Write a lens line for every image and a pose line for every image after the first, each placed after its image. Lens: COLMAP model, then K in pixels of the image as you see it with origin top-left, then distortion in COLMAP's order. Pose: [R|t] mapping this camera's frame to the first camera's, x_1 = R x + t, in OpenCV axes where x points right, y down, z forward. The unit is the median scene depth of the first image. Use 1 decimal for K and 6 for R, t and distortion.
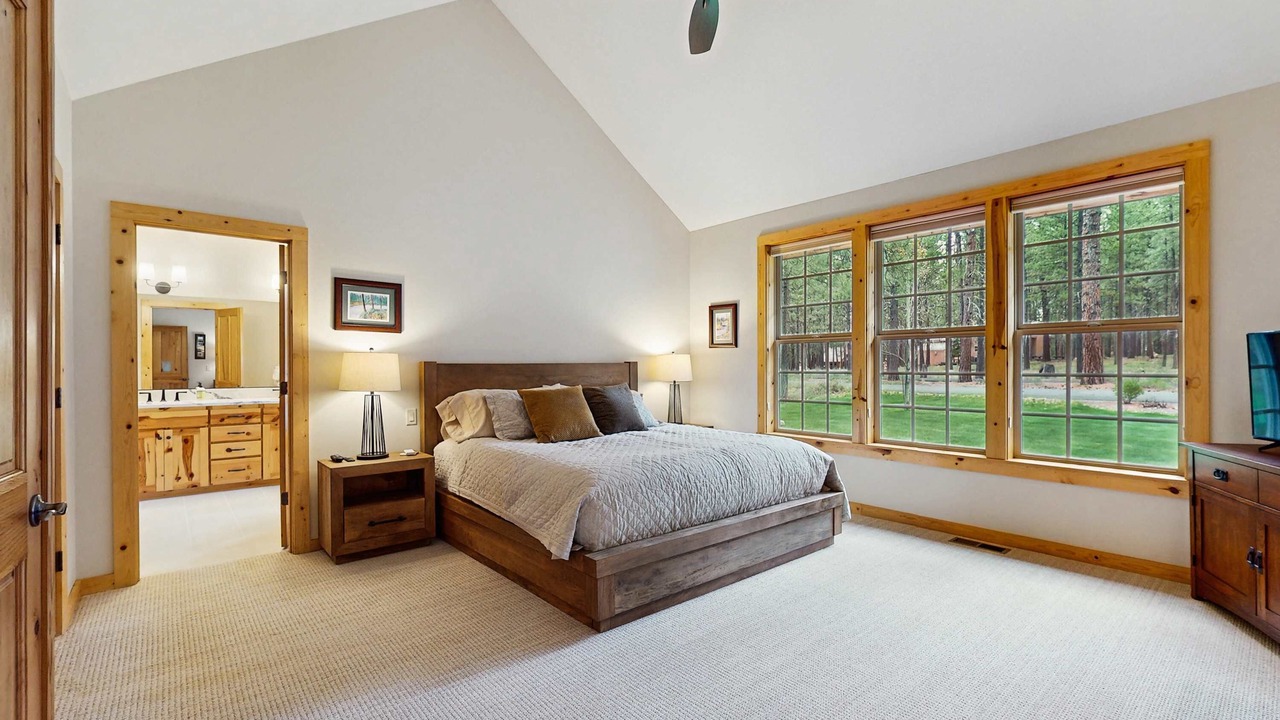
lens RADIAL K [[560.3, 0, 638.7], [0, 560.3, 369.8], [0, 0, 1]] dist [-0.000154, -0.000137]
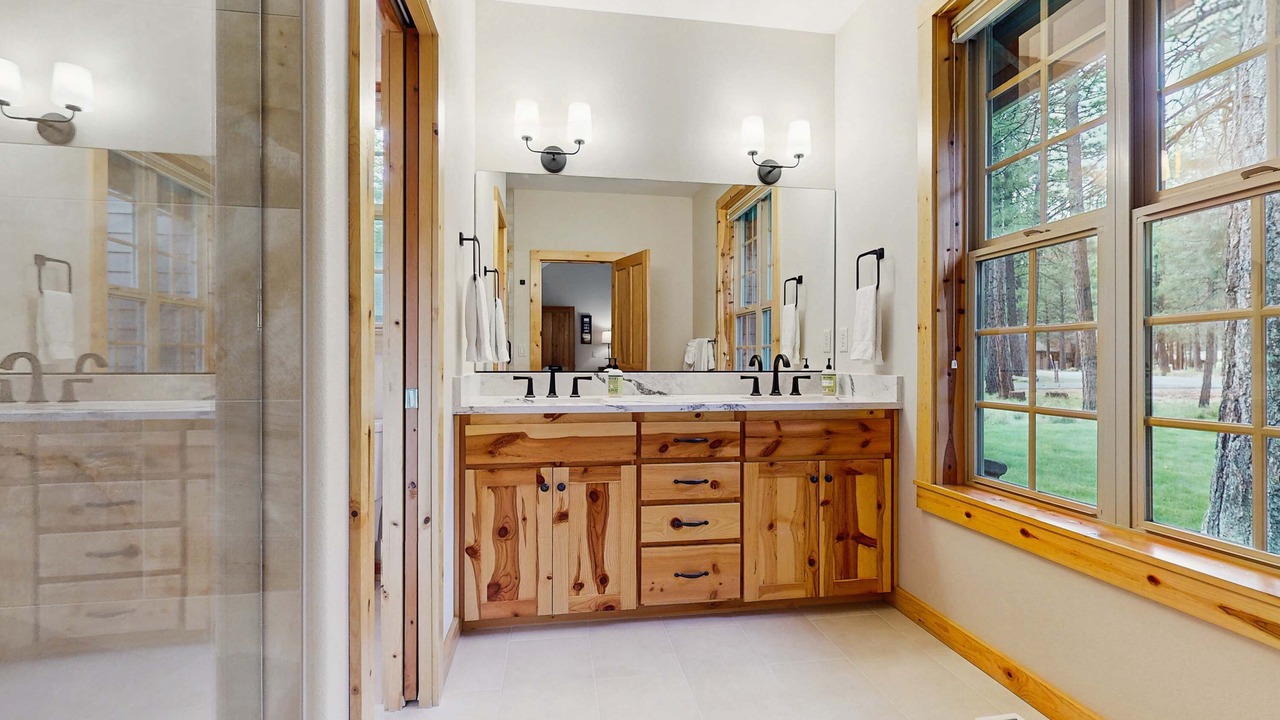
lens RADIAL K [[560.3, 0, 636.7], [0, 560.3, 363.5], [0, 0, 1]] dist [-0.000154, -0.000137]
pose [[0.849283, 0.003227, -0.527928, -0.549874], [-0.006273, 0.999972, -0.003979, 0.030134], [0.527901, 0.006691, 0.849280, 0.649089]]
